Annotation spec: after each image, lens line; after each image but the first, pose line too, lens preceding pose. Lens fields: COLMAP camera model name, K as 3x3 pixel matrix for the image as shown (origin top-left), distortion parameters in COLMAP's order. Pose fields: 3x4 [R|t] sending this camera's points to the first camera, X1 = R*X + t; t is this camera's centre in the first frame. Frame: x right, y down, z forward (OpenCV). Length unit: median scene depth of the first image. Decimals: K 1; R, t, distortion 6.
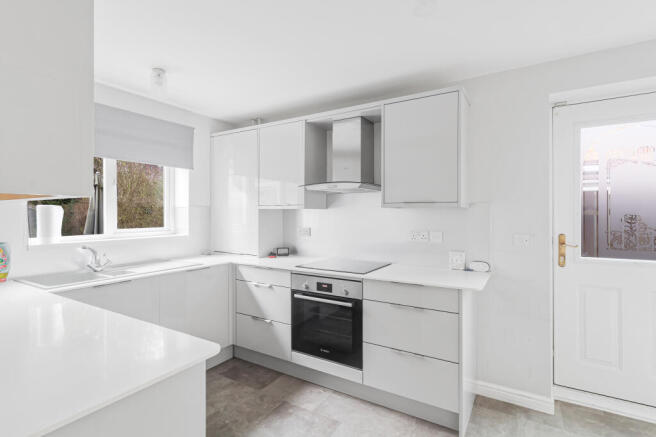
lens RADIAL K [[324.1, 0, 332.7], [0, 324.1, 211.2], [0, 0, 1]] dist [0.002650, 0.000309]
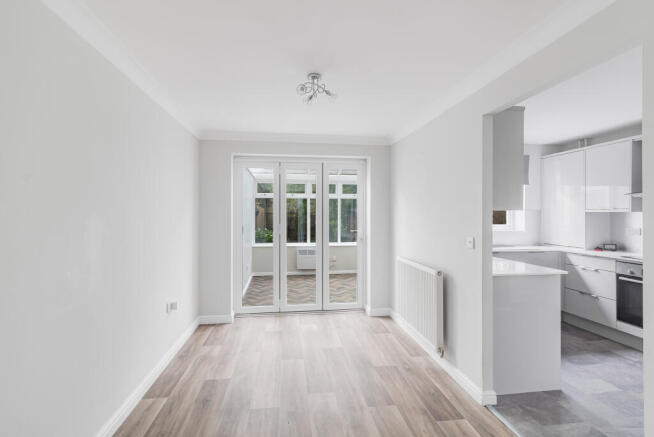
lens RADIAL K [[323.1, 0, 331.7], [0, 323.1, 211.2], [0, 0, 1]] dist [0.002650, 0.000309]
pose [[0.632220, -0.001554, -0.774788, 0.140538], [-0.001686, 0.999993, -0.003381, -0.004469], [0.774787, 0.003443, 0.632213, -0.635505]]
